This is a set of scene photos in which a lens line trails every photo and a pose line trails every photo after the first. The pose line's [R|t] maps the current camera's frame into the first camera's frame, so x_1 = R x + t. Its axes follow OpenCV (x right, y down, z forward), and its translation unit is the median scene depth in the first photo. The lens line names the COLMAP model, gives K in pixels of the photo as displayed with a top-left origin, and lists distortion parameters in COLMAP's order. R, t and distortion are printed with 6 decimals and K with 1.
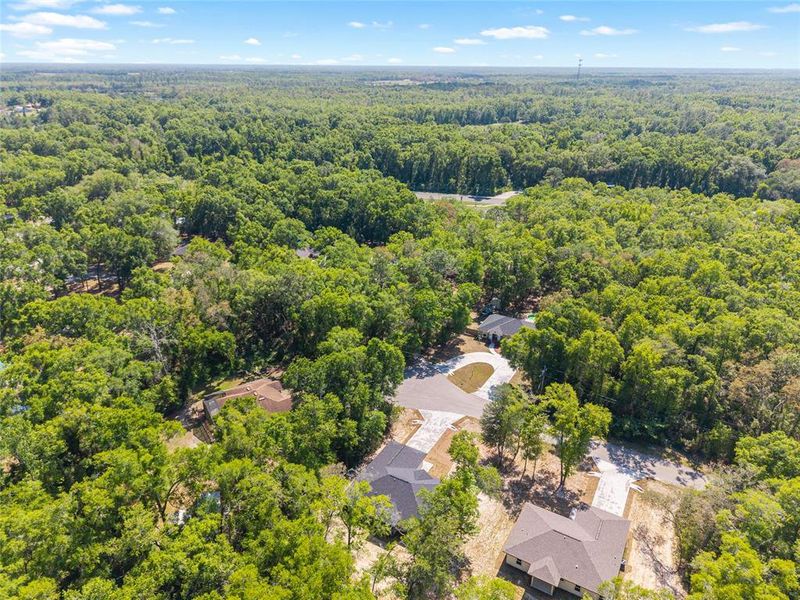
lens RADIAL K [[541.8, 0, 398.5], [0, 541.8, 317.0], [0, 0, 1]] dist [0.005632, -0.002918]
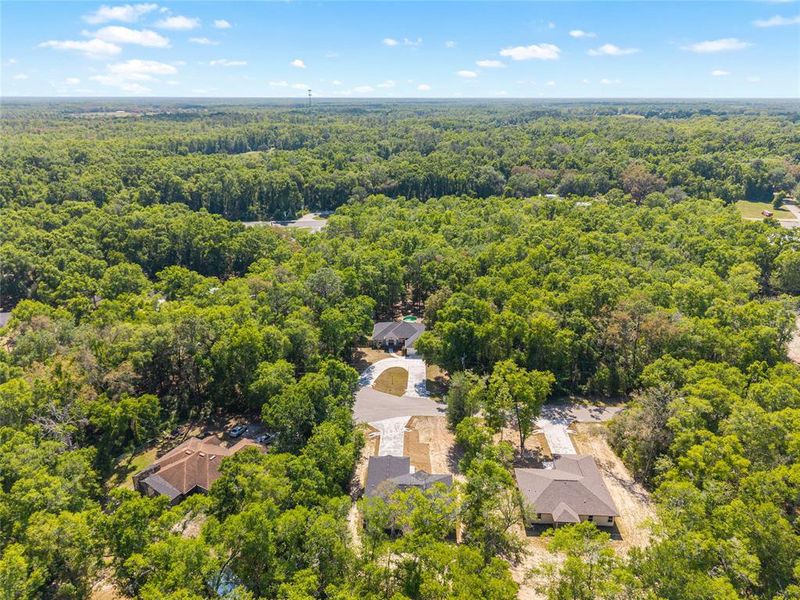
lens RADIAL K [[546.4, 0, 400.0], [0, 546.4, 300.0], [0, 0, 1]] dist [0.006845, -0.004918]
pose [[0.878413, -0.169505, 0.446832, -0.285813], [0.203668, 0.978606, -0.029152, -0.010208], [-0.432331, 0.116612, 0.894143, 0.033277]]
